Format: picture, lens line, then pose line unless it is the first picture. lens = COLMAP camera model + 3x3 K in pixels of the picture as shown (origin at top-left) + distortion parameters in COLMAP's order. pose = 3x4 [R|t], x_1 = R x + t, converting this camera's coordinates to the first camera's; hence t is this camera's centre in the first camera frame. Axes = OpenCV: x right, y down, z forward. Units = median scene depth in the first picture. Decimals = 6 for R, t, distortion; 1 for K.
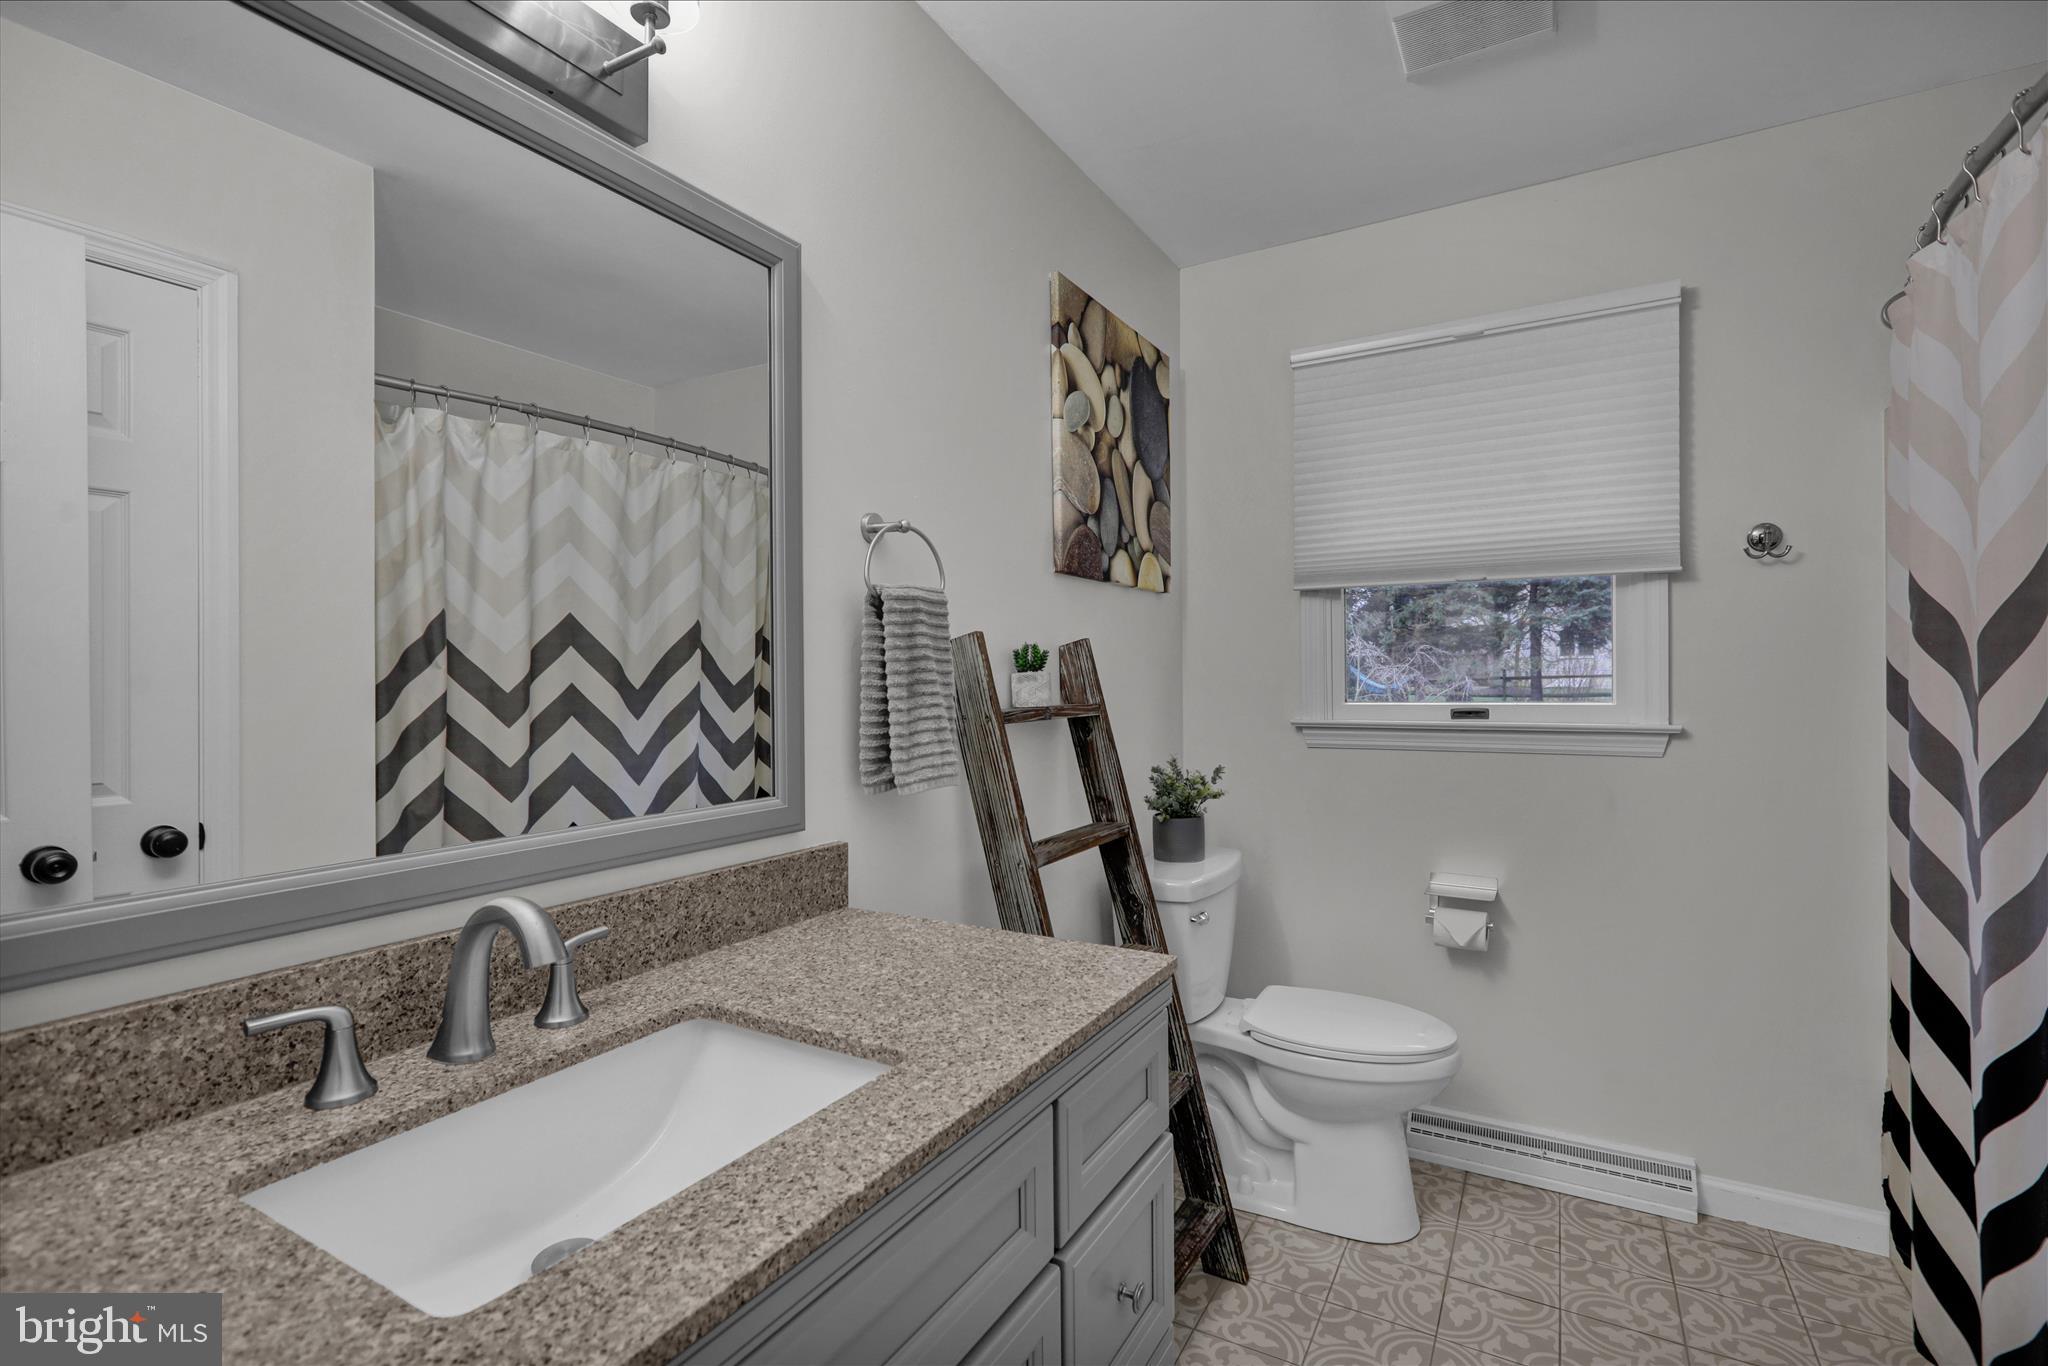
lens RADIAL K [[936.7, 0, 1025.5], [0, 936.7, 684.1], [0, 0, 1]] dist [-0.012672, 0.002499]
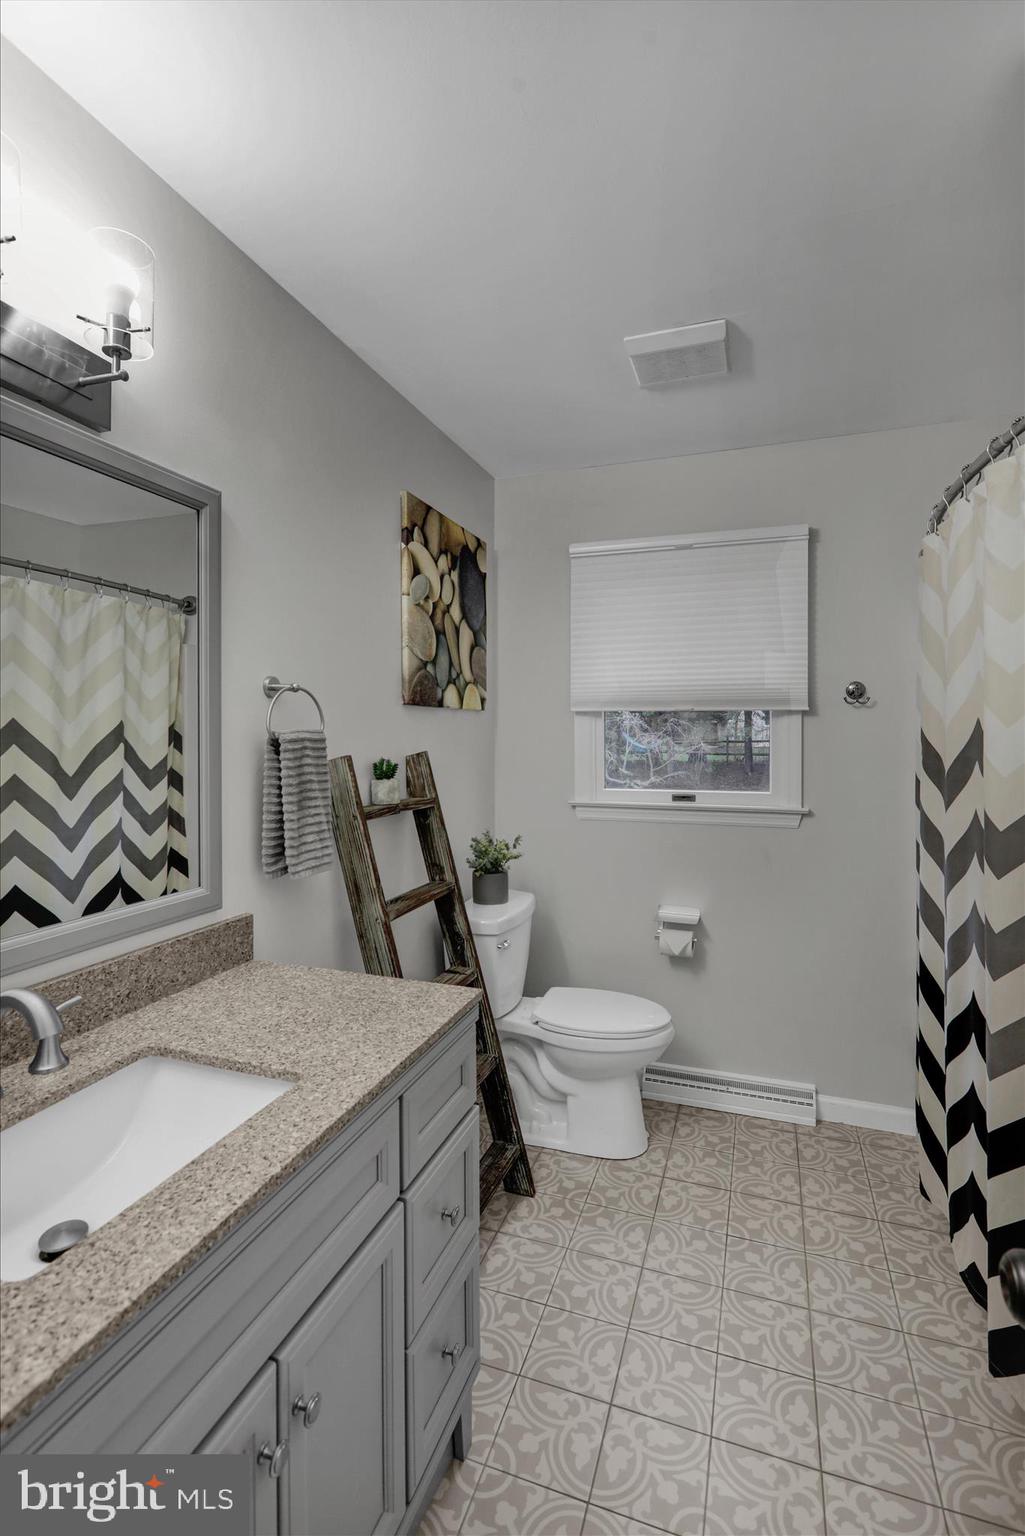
lens RADIAL K [[702.5, 0, 512.1], [0, 702.5, 751.9], [0, 0, 1]] dist [-0.012672, 0.002499]
pose [[0.983088, 0.004250, 0.183087, -0.000874], [-0.003858, 0.999989, -0.002497, -0.057450], [-0.183096, 0.001749, 0.983094, -0.083613]]
